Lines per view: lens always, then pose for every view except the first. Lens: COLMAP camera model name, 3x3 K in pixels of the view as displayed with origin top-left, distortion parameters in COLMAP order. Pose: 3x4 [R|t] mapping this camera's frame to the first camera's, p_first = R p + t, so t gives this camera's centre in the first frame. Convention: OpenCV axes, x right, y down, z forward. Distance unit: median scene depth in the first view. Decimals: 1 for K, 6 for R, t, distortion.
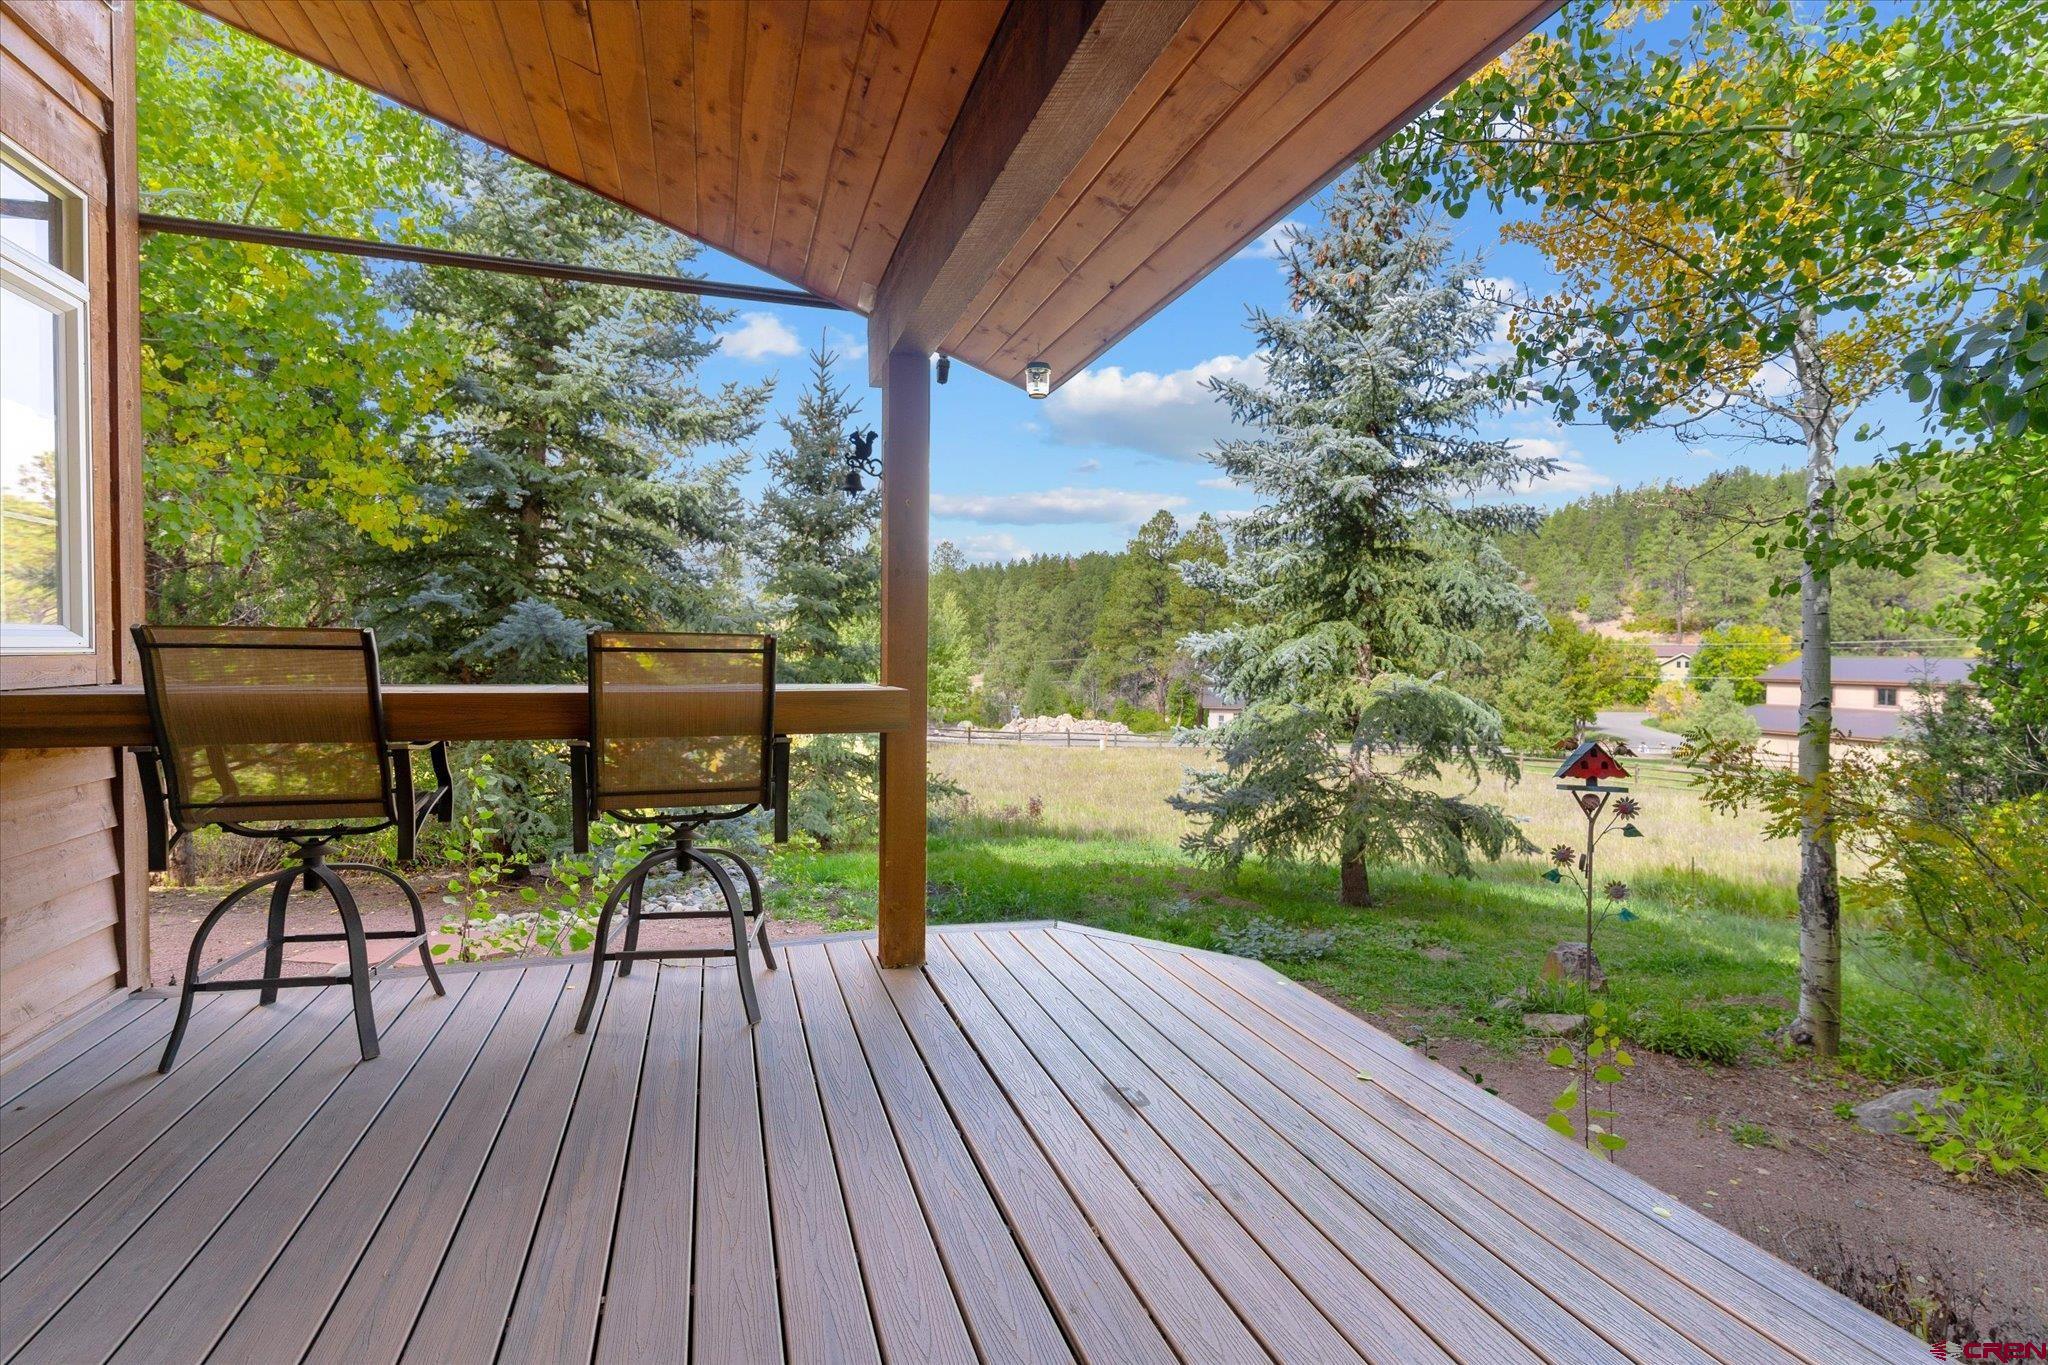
lens RADIAL K [[971.1, 0, 1028.0], [0, 971.1, 674.0], [0, 0, 1]] dist [-0.001041, -0.000245]
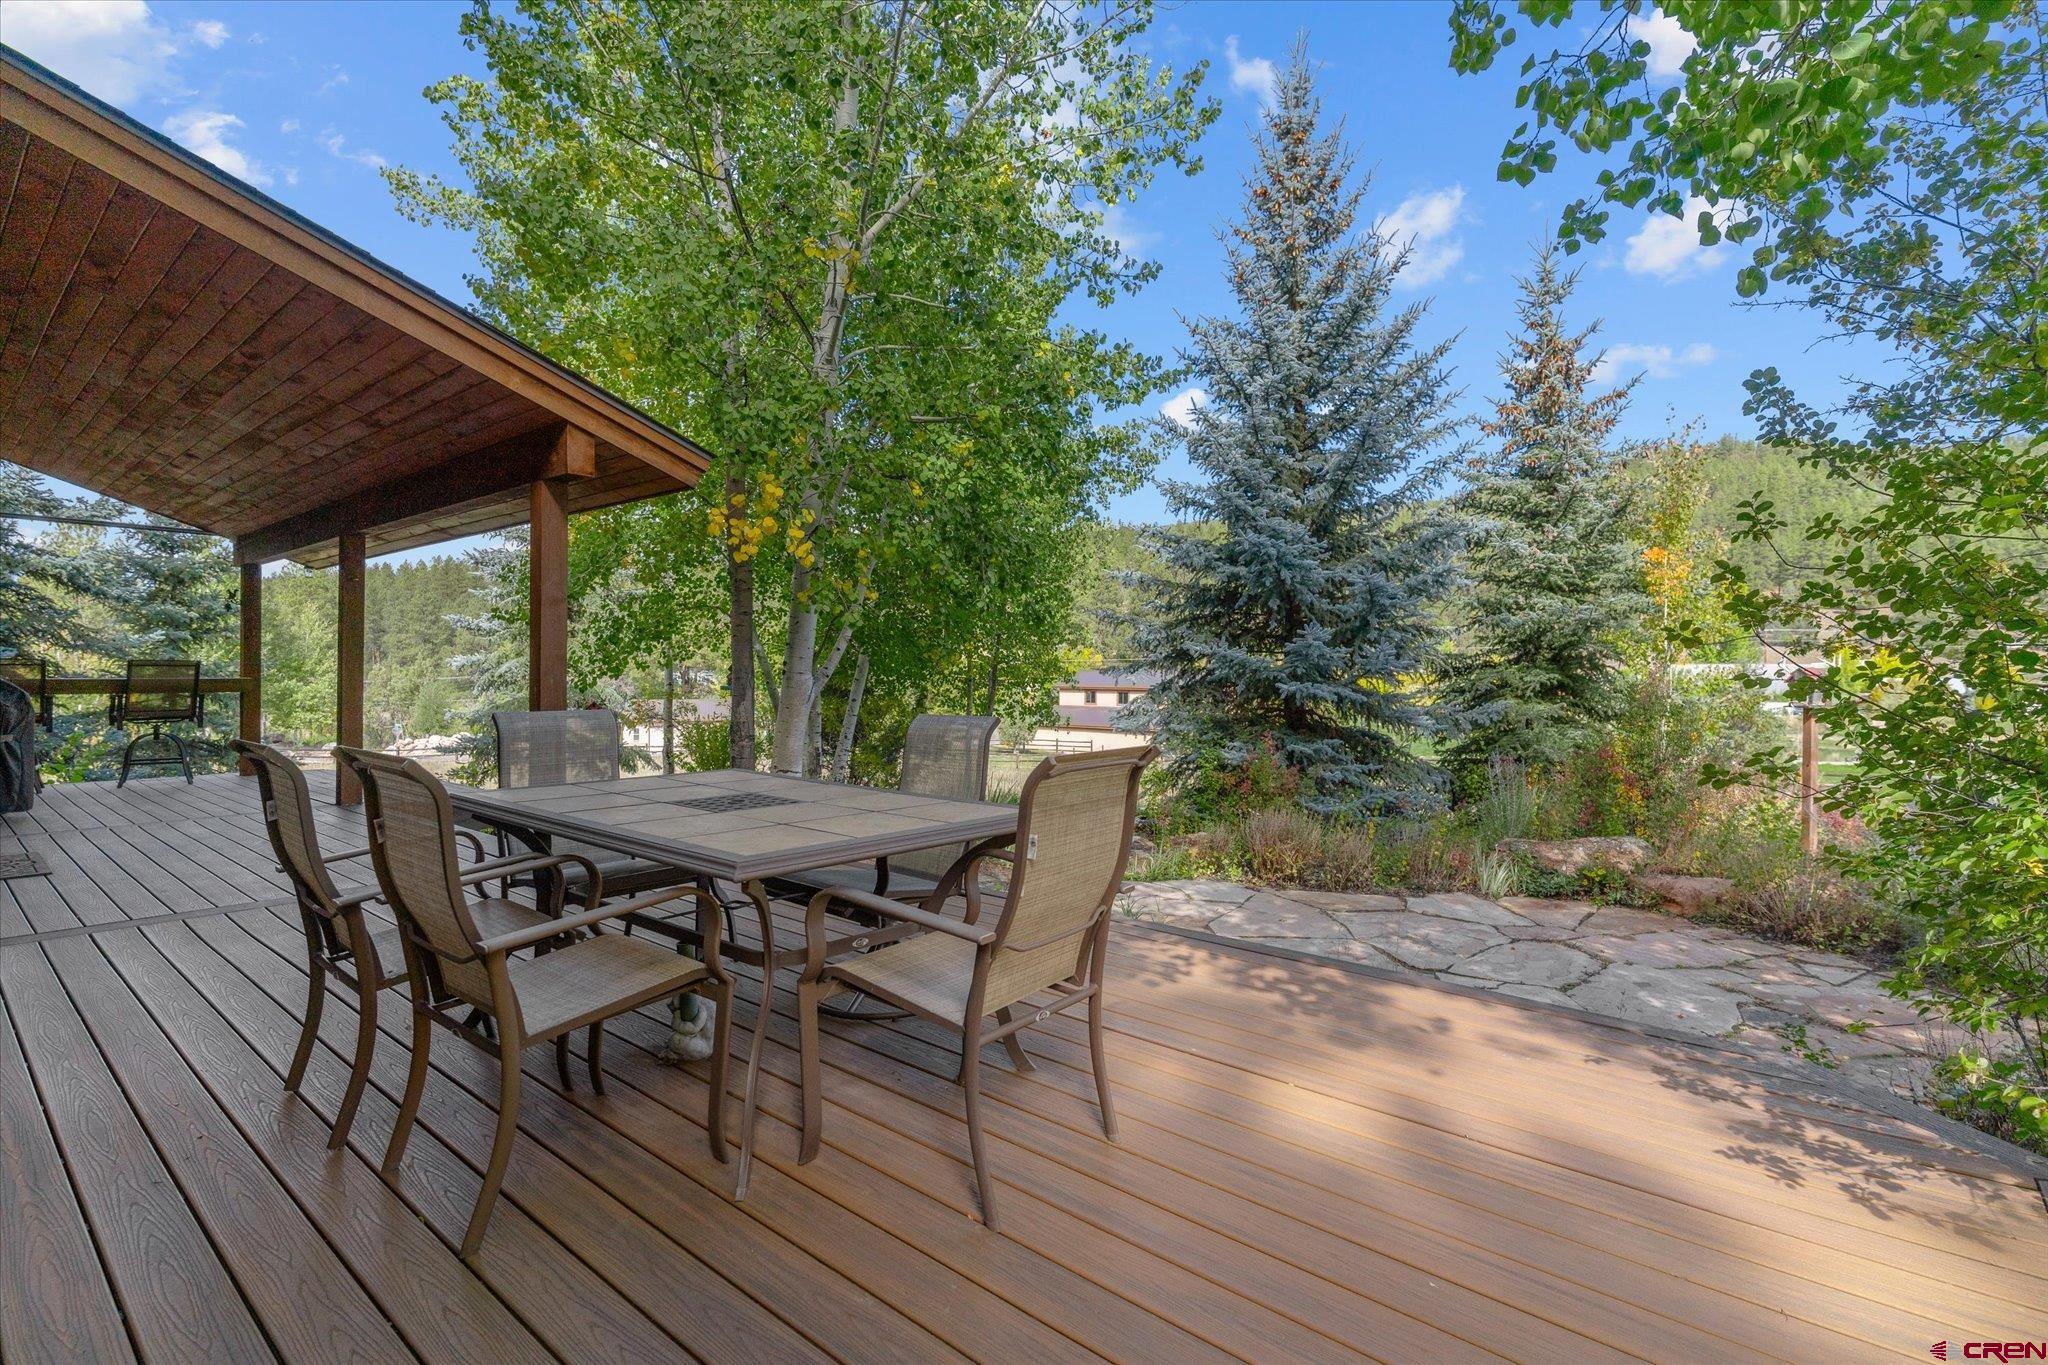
lens RADIAL K [[971.1, 0, 1028.0], [0, 971.1, 674.0], [0, 0, 1]] dist [-0.001041, -0.000245]
pose [[0.852086, -0.005137, 0.523377, 0.102737], [0.013541, 0.999833, -0.012234, 0.020965], [-0.523227, 0.017511, 0.852014, -0.827071]]
